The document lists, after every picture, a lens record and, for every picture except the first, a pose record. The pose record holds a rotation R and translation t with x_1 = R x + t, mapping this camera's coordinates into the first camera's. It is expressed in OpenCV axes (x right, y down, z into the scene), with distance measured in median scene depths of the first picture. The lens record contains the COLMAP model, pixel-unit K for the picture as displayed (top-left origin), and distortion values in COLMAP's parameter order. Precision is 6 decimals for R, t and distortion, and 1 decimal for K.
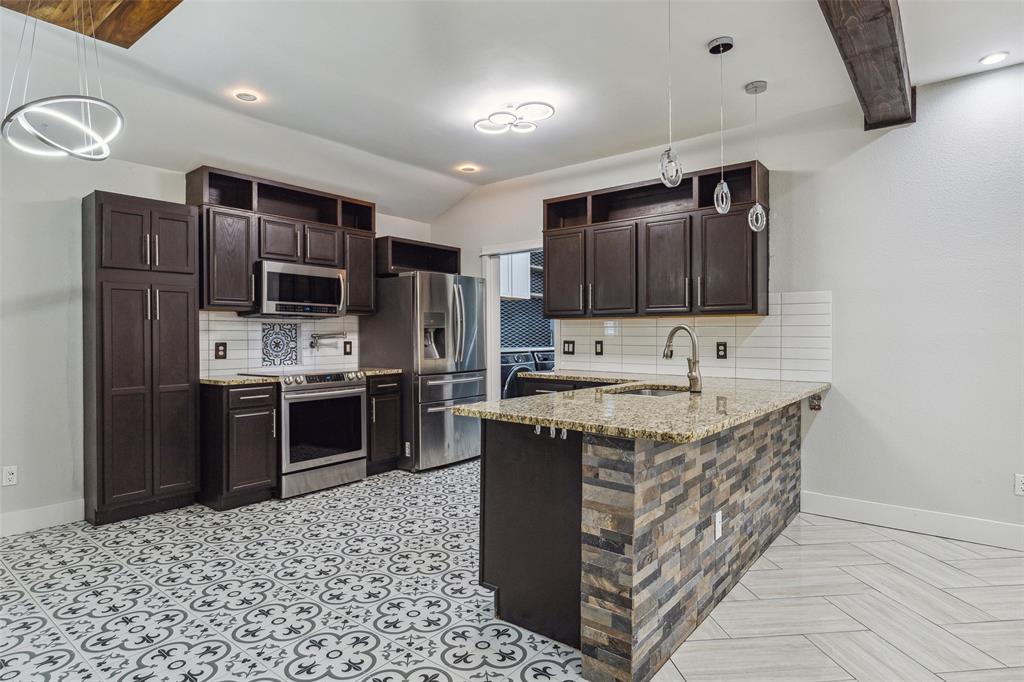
lens RADIAL K [[562.7, 0, 507.1], [0, 562.7, 338.9], [0, 0, 1]] dist [0.003908, -0.001042]
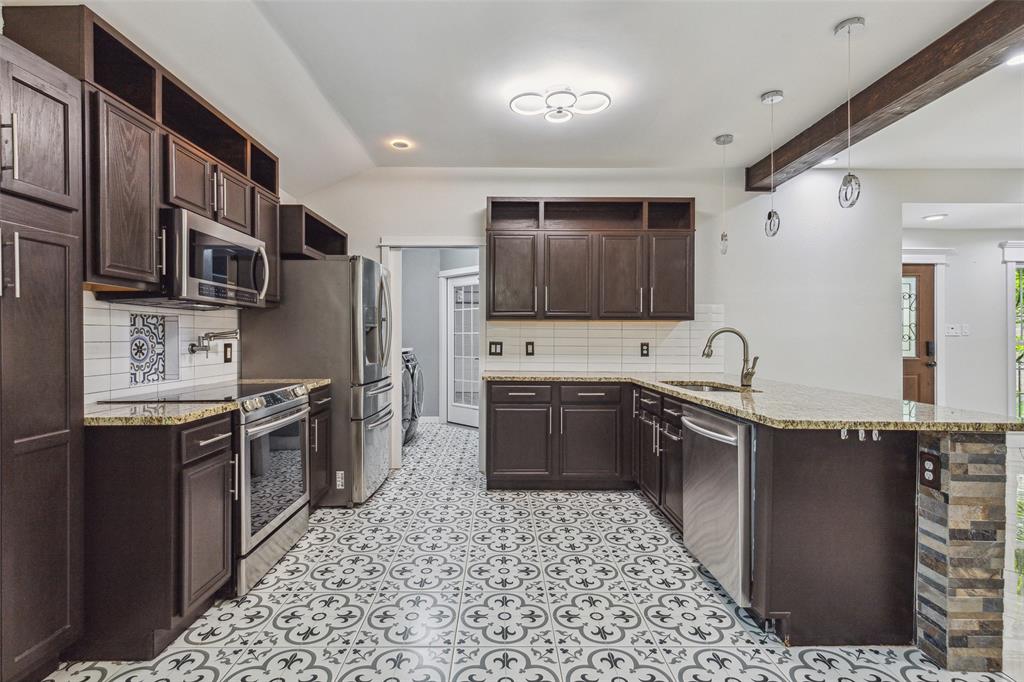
lens RADIAL K [[474.6, 0, 512.0], [0, 474.6, 341.0], [0, 0, 1]] dist [0.000363, 0.001074]
pose [[0.775317, -0.001269, 0.631571, -0.497452], [-0.000662, 0.999996, 0.002821, -0.000622], [-0.631572, -0.002605, 0.775313, 0.402410]]
